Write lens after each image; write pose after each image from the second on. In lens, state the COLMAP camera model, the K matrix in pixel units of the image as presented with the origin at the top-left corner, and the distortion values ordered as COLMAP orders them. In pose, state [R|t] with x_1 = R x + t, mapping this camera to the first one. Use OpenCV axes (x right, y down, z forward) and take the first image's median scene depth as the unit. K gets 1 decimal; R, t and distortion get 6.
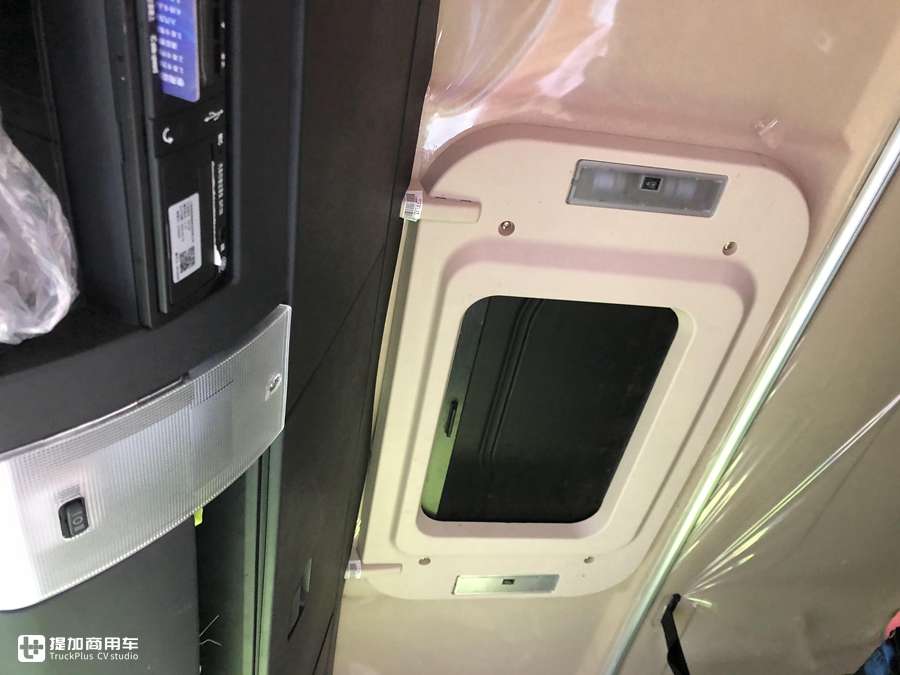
lens RADIAL K [[738.1, 0, 452.4], [0, 738.1, 354.1], [0, 0, 1]] dist [0.025926, -0.007134]
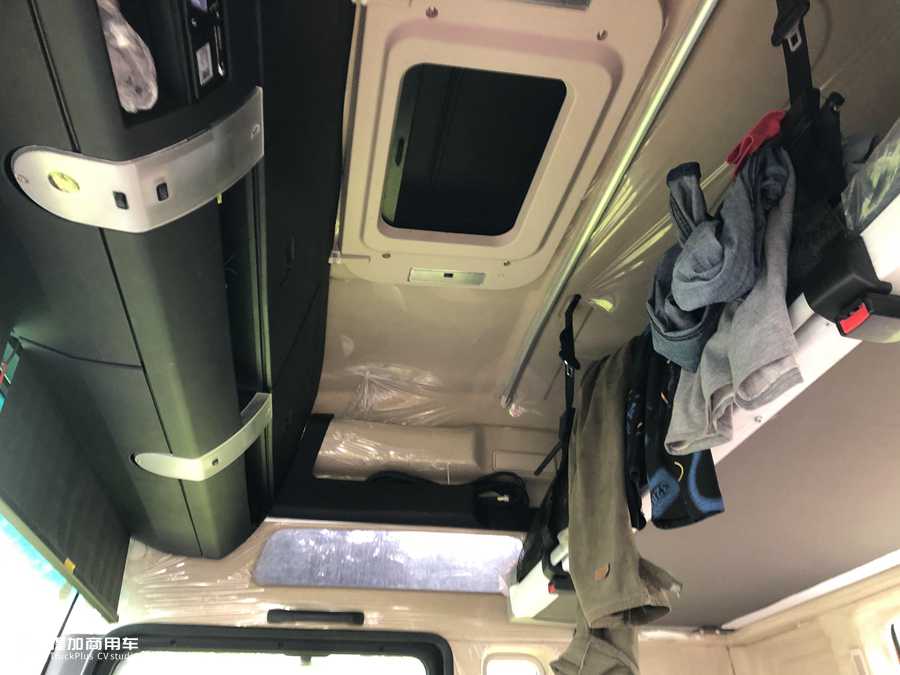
lens RADIAL K [[738.1, 0, 452.4], [0, 738.1, 354.1], [0, 0, 1]] dist [0.025926, -0.007134]
pose [[0.997038, 0.073431, -0.022866, 0.186375], [-0.060465, 0.932149, 0.356991, -0.072564], [0.047529, -0.354552, 0.933828, -0.508592]]
